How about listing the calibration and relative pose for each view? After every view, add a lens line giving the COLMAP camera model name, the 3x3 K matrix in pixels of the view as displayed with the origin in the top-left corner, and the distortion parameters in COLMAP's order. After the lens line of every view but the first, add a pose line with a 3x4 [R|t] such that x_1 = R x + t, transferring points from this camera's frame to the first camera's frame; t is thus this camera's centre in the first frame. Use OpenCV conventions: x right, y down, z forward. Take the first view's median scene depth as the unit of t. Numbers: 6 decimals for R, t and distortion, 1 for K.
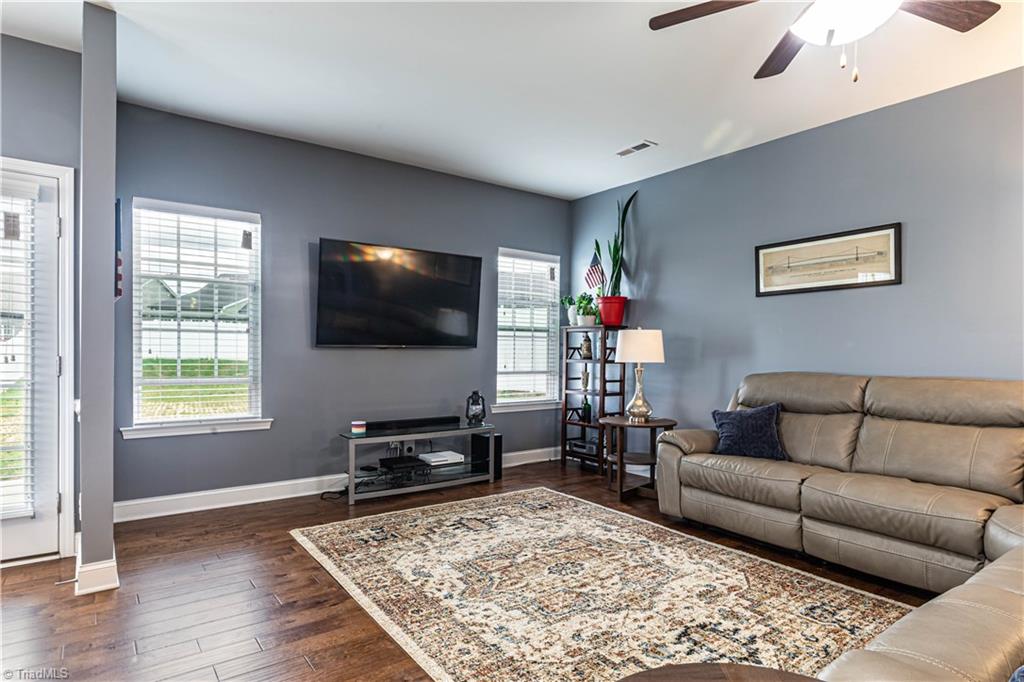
lens RADIAL K [[569.7, 0, 513.3], [0, 569.7, 362.0], [0, 0, 1]] dist [-0.000413, -0.000276]
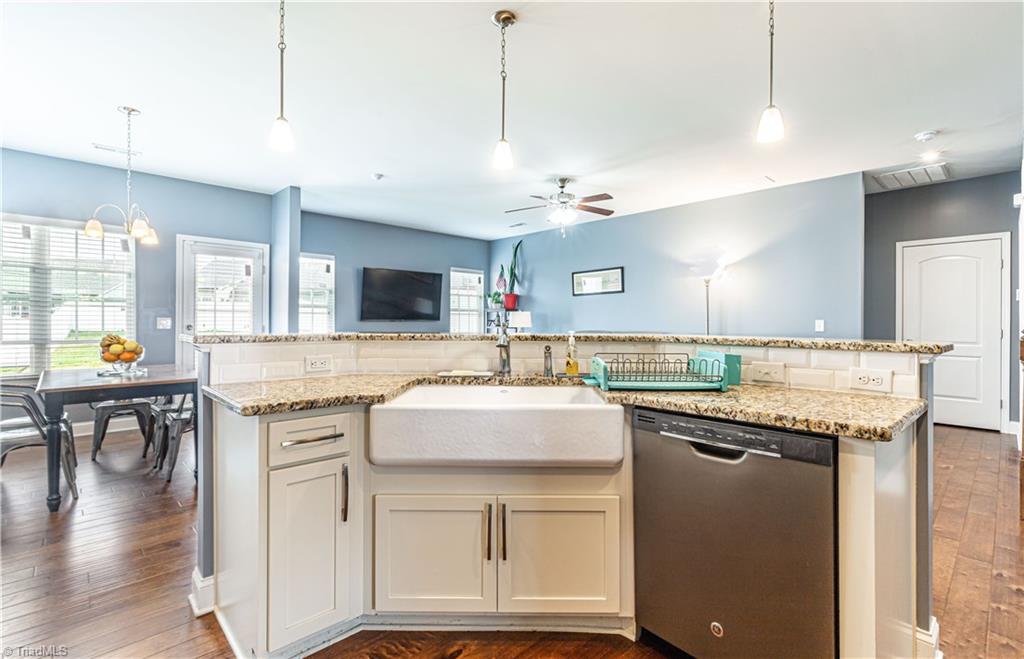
lens RADIAL K [[465.7, 0, 512.0], [0, 465.7, 329.5], [0, 0, 1]] dist [-0.001087, -0.000105]
pose [[0.992953, -0.008701, 0.118186, -0.012213], [0.009237, 0.999949, -0.003993, 0.020326], [-0.118145, 0.005057, 0.992984, -0.844100]]
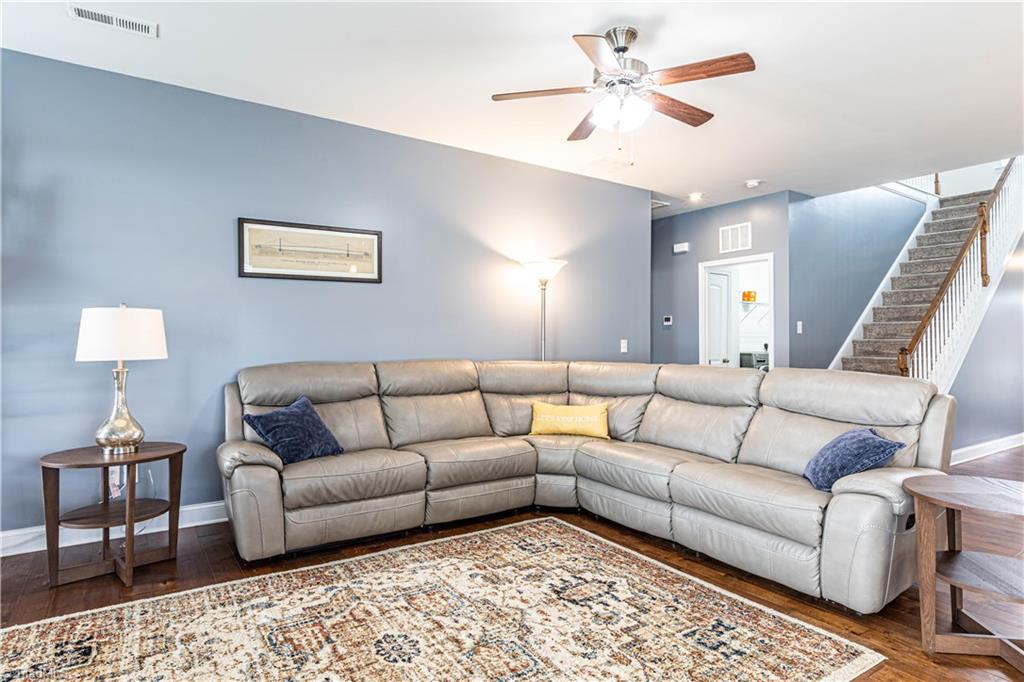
lens RADIAL K [[585.0, 0, 512.0], [0, 585.0, 341.0], [0, 0, 1]] dist [0.001641, 0.000600]
pose [[0.036232, -0.009367, 0.999299, -0.512152], [0.020246, 0.999758, 0.008637, -0.021225], [-0.999138, 0.019919, 0.036413, 0.664890]]
